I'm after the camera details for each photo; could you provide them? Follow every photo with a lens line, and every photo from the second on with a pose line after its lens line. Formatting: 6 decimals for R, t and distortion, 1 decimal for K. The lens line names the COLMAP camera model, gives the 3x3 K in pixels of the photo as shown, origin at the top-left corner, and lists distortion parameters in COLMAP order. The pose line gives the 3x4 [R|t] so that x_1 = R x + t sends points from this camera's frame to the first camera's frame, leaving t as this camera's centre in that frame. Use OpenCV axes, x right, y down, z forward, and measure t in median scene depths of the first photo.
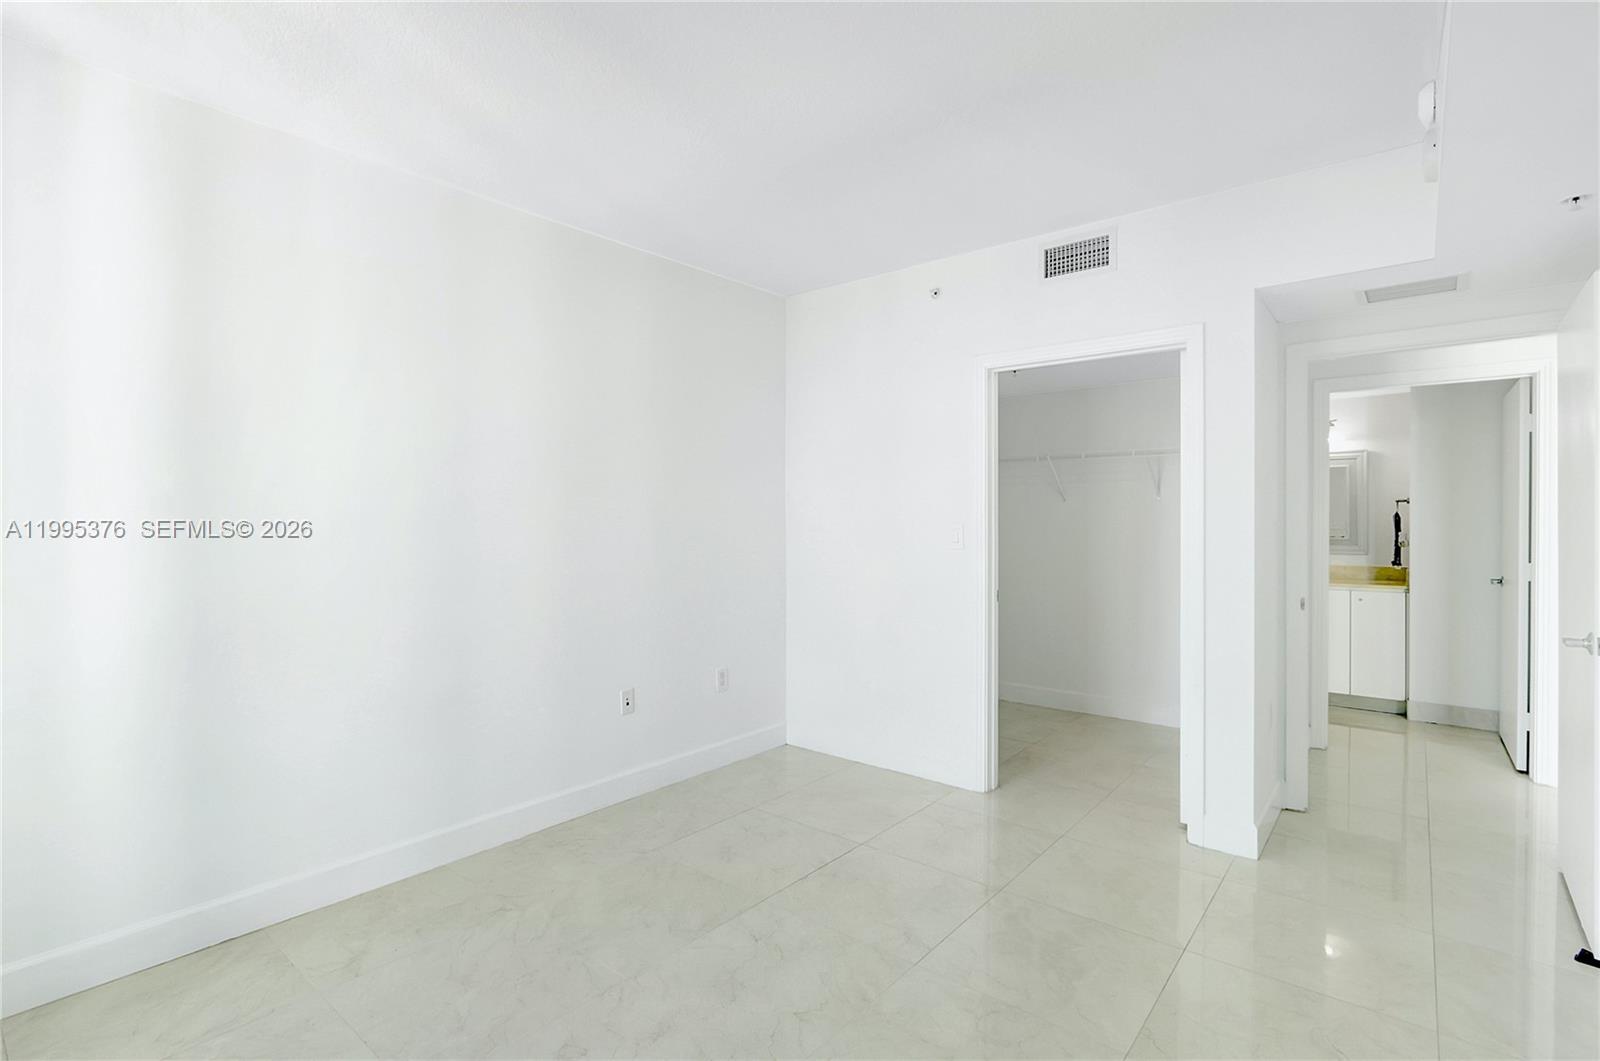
lens RADIAL K [[750.6, 0, 802.1], [0, 750.6, 526.0], [0, 0, 1]] dist [-0.013282, 0.003251]
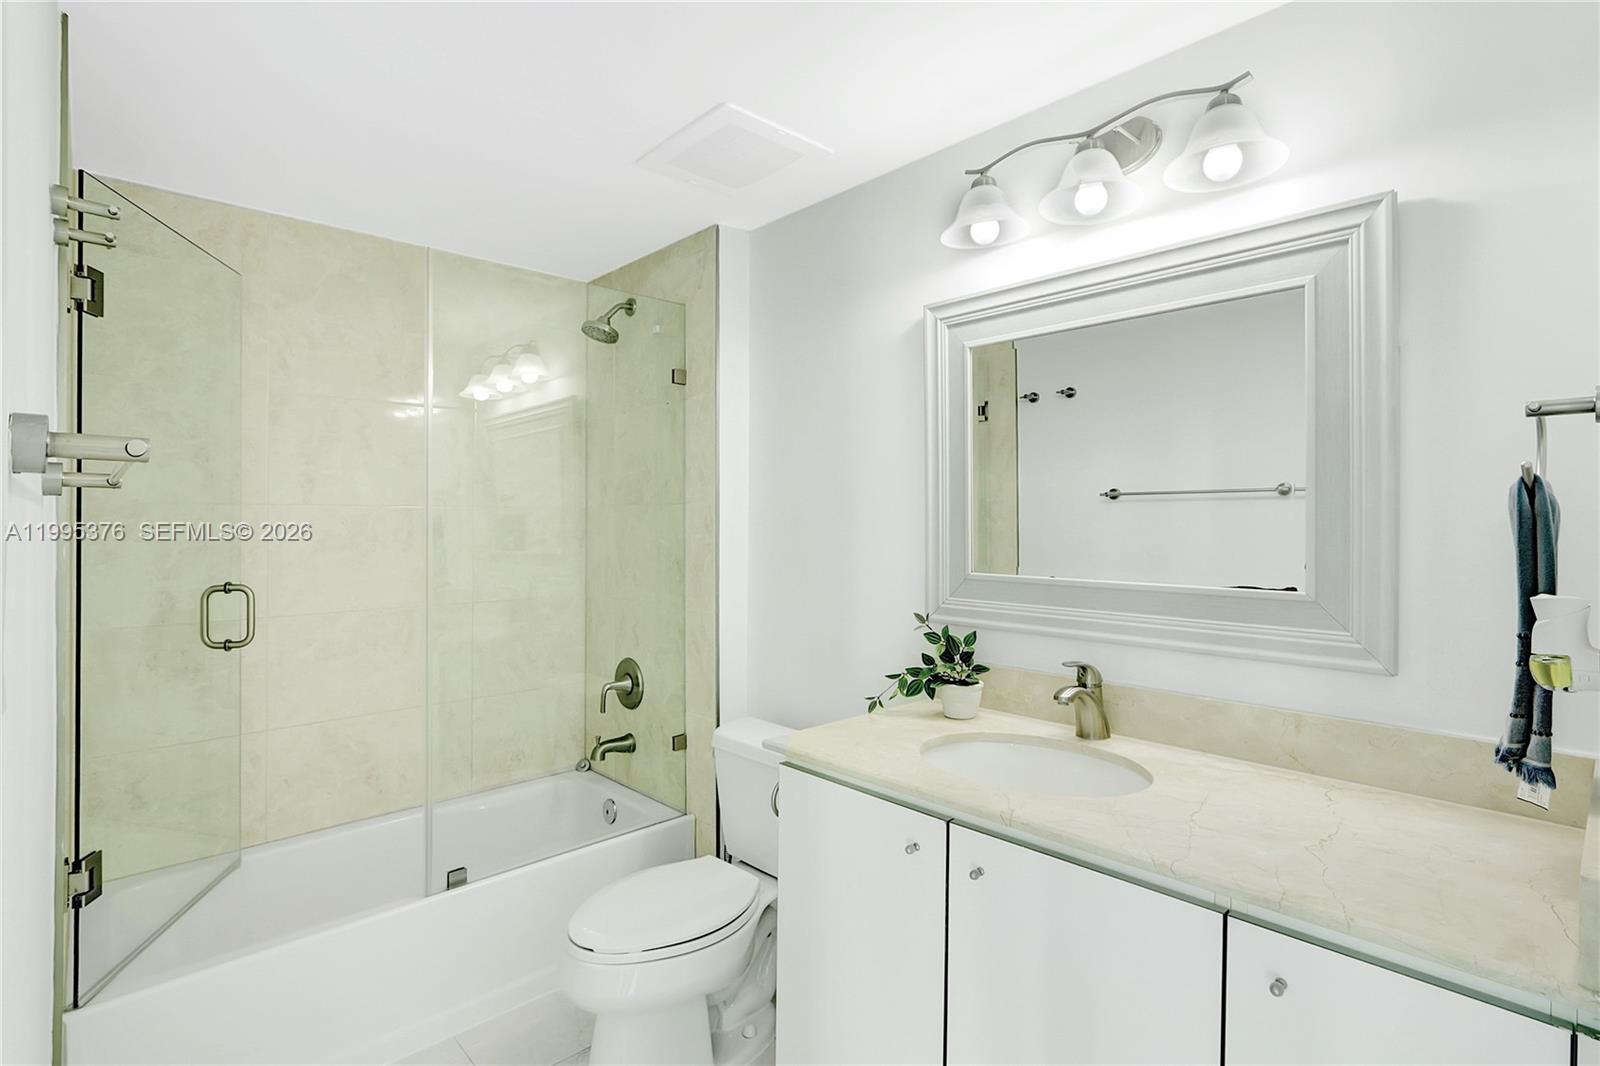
lens RADIAL K [[750.6, 0, 797.5], [0, 750.6, 532.1], [0, 0, 1]] dist [-0.013282, 0.003251]
pose [[0.992567, 0.010589, -0.121241, 0.651847], [-0.009709, 0.999922, 0.007849, -0.003978], [0.121315, -0.006613, 0.992592, 0.810826]]
